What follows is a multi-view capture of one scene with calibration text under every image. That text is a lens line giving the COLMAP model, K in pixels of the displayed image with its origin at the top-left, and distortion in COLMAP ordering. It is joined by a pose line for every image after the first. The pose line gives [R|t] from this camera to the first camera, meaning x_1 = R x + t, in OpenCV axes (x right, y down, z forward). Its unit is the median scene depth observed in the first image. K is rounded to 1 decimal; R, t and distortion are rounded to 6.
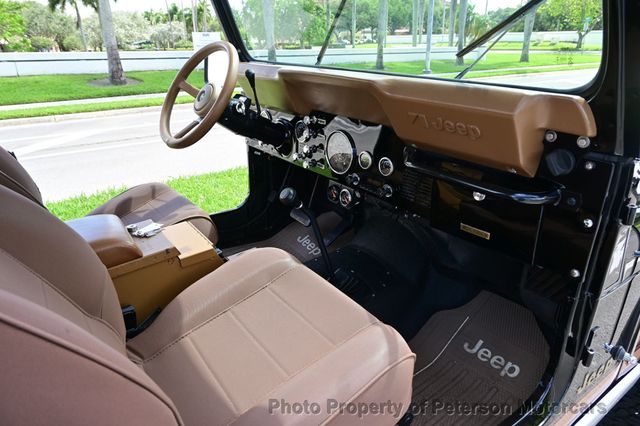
lens RADIAL K [[443.0, 0, 320.0], [0, 443.0, 213.0], [0, 0, 1]] dist [0.003474, -0.004010]
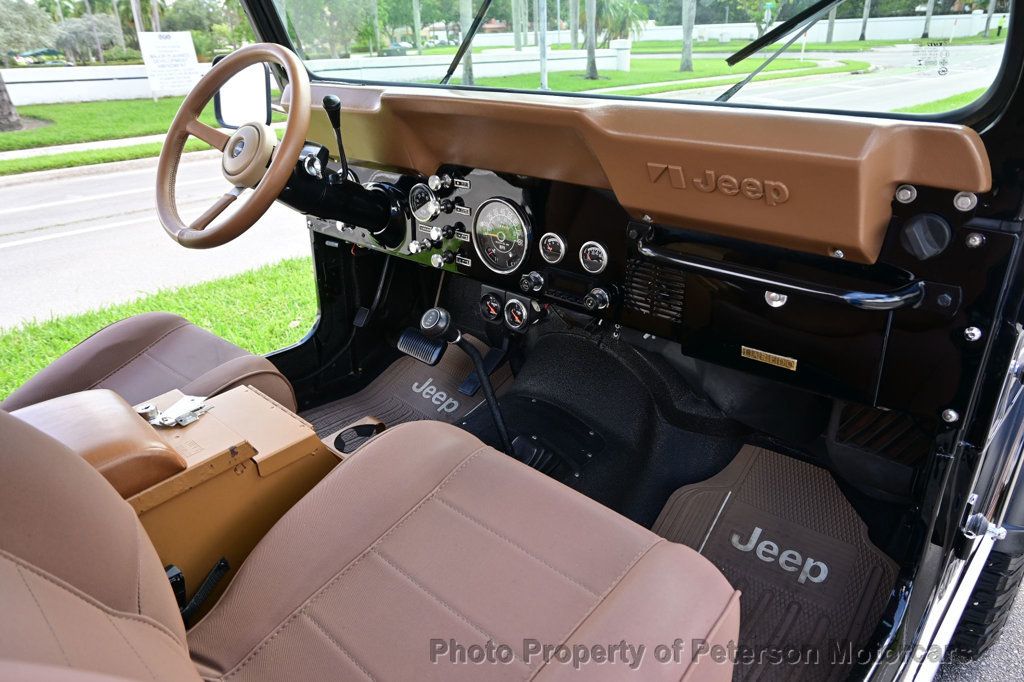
lens RADIAL K [[708.8, 0, 512.0], [0, 708.8, 341.0], [0, 0, 1]] dist [0.003474, -0.004010]
pose [[0.980883, -0.088309, 0.173405, -0.110949], [0.083573, 0.995906, 0.034440, -0.031477], [-0.175736, -0.019290, 0.984248, 0.088359]]
